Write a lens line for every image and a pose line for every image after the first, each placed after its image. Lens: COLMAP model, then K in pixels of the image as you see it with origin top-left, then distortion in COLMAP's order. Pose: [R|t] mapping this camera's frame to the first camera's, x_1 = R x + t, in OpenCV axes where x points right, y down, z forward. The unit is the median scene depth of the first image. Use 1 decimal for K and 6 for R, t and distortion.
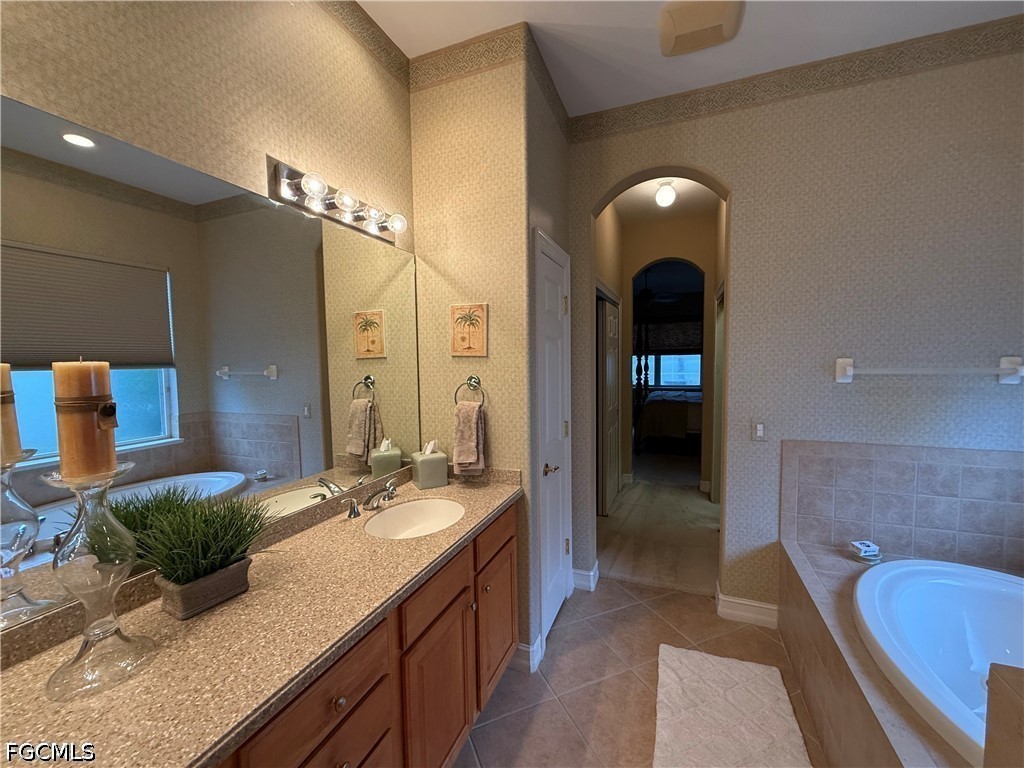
lens RADIAL K [[408.5, 0, 510.3], [0, 408.5, 383.4], [0, 0, 1]] dist [0.000309, 0.000569]
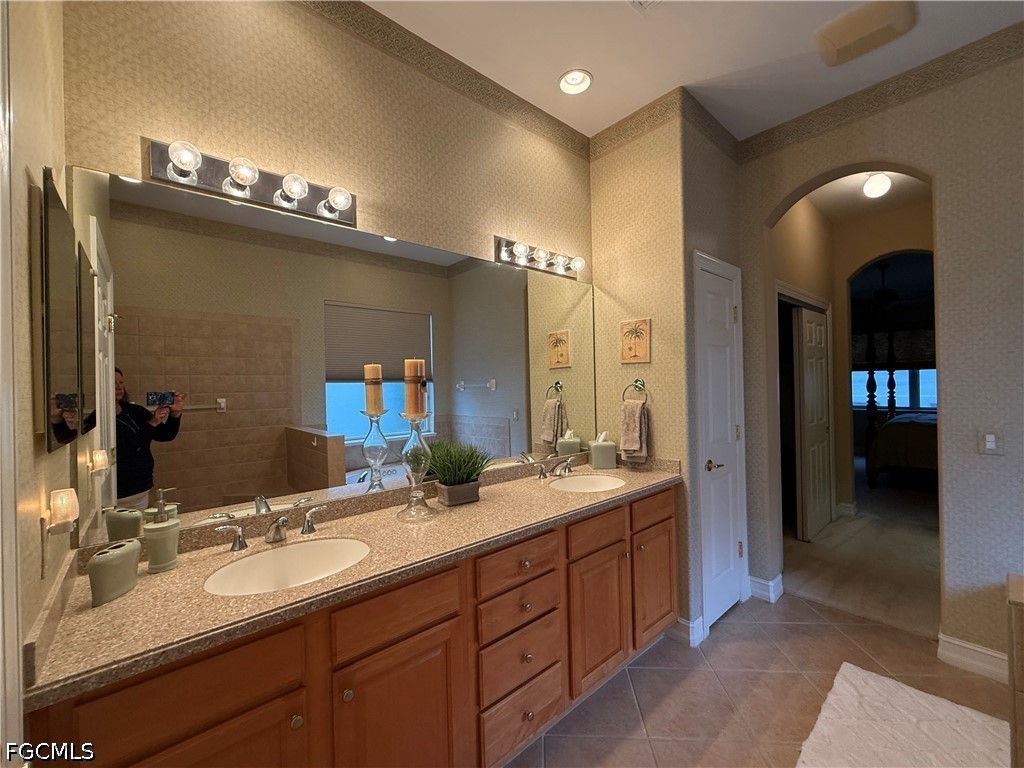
lens RADIAL K [[408.5, 0, 516.1], [0, 408.5, 384.6], [0, 0, 1]] dist [0.000309, 0.000569]
pose [[0.892871, -0.005078, -0.450283, 0.126610], [-0.019543, 0.998557, -0.050013, 0.063853], [0.449888, 0.053455, 0.891484, -0.228211]]
